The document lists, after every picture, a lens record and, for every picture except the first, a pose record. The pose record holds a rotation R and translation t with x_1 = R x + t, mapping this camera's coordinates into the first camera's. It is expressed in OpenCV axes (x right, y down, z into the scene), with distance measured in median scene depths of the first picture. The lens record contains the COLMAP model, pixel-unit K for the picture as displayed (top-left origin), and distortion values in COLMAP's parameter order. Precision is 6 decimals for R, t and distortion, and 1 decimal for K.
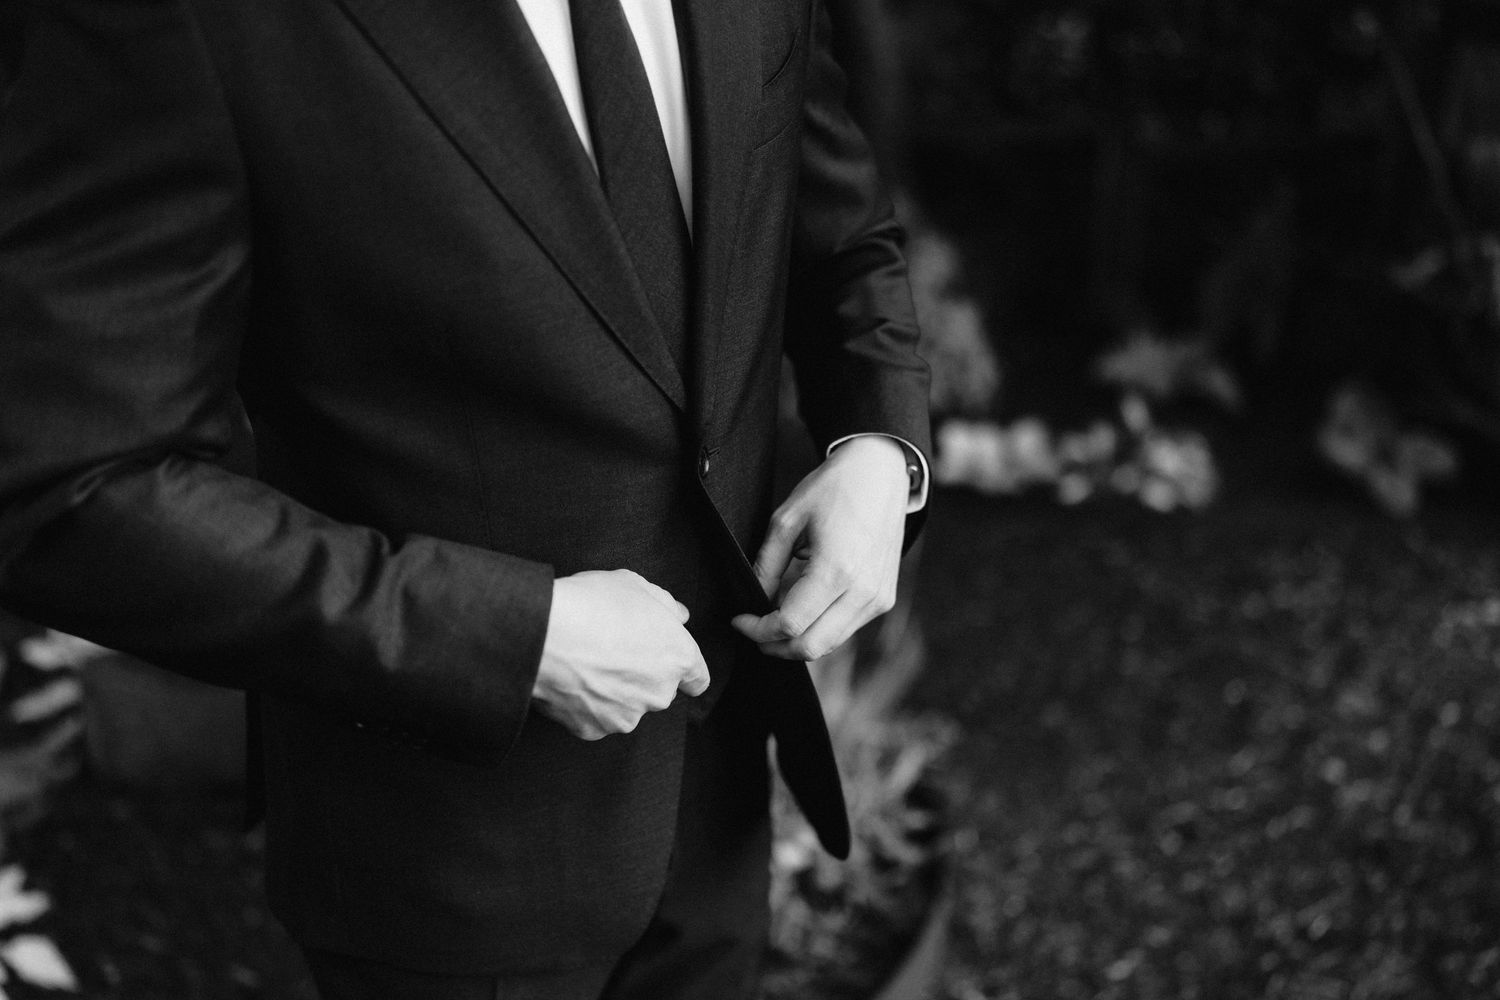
lens RADIAL K [[1511.6, 0, 750.0], [0, 1511.6, 500.0], [0, 0, 1]] dist [-0.004091, 0.025804]
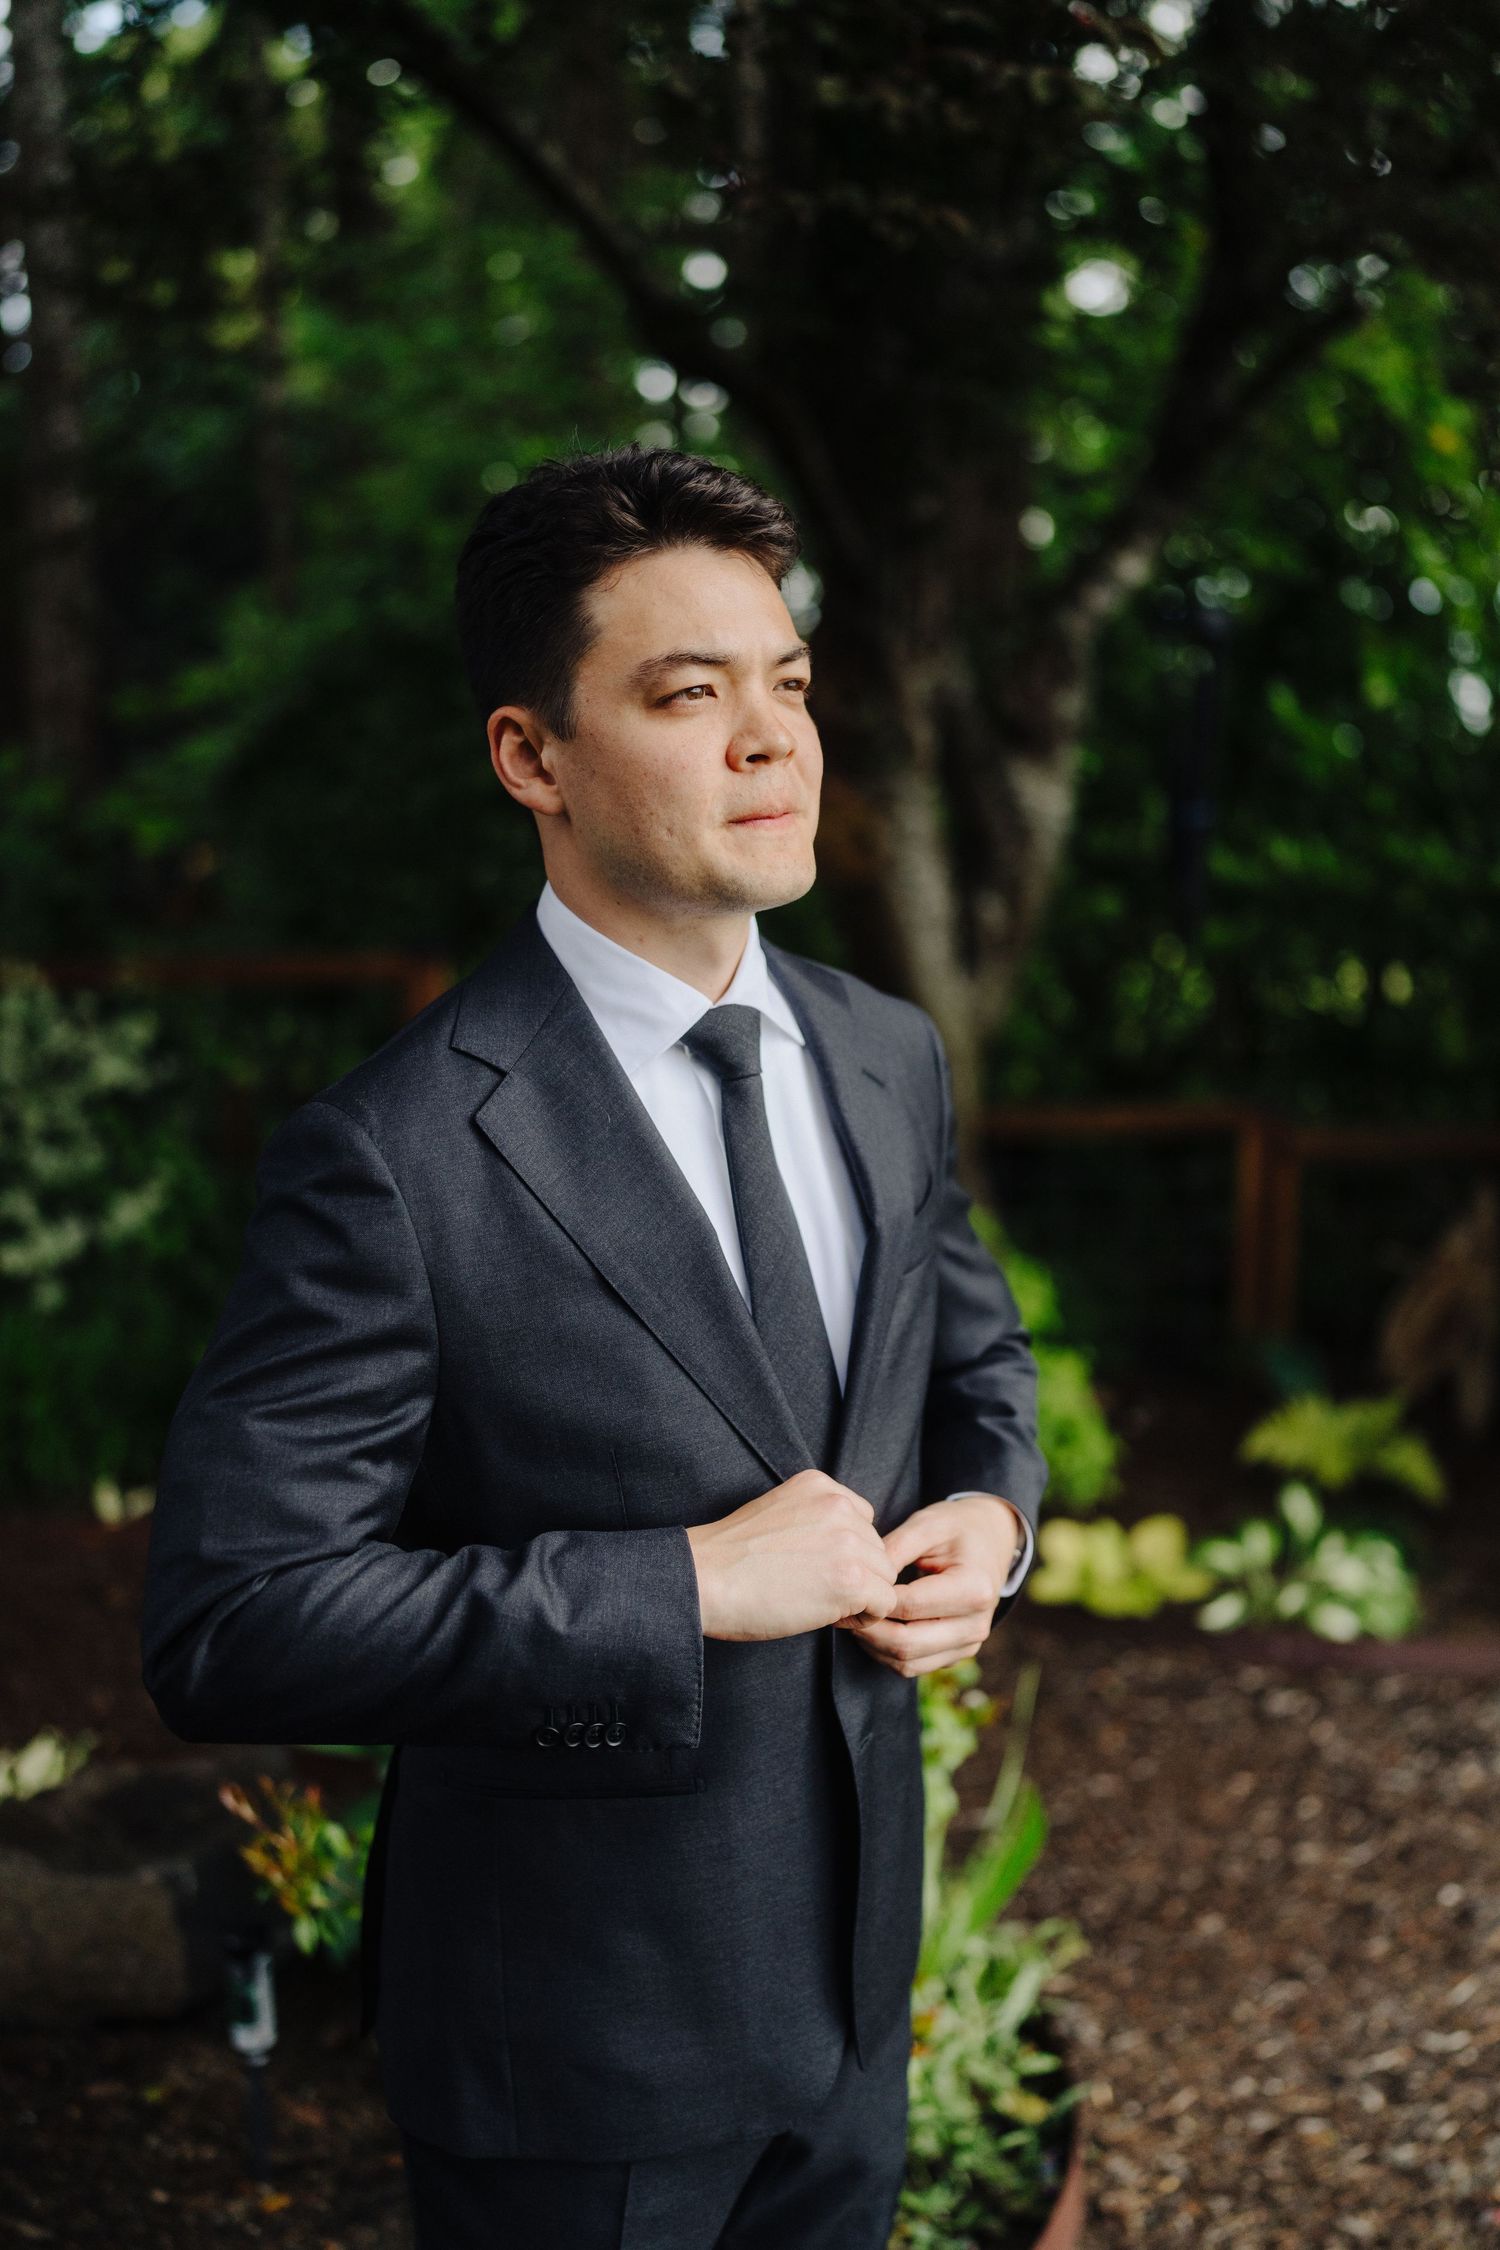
lens RADIAL K [[2267.4, 0, 750.0], [0, 2267.4, 1125.0], [0, 0, 1]] dist [-0.004091, 0.025804]
pose [[0.999875, 0.009883, 0.012370, -0.045262], [-0.007091, 0.978054, -0.208232, -0.009574], [-0.014156, 0.208118, 0.978001, -0.179916]]
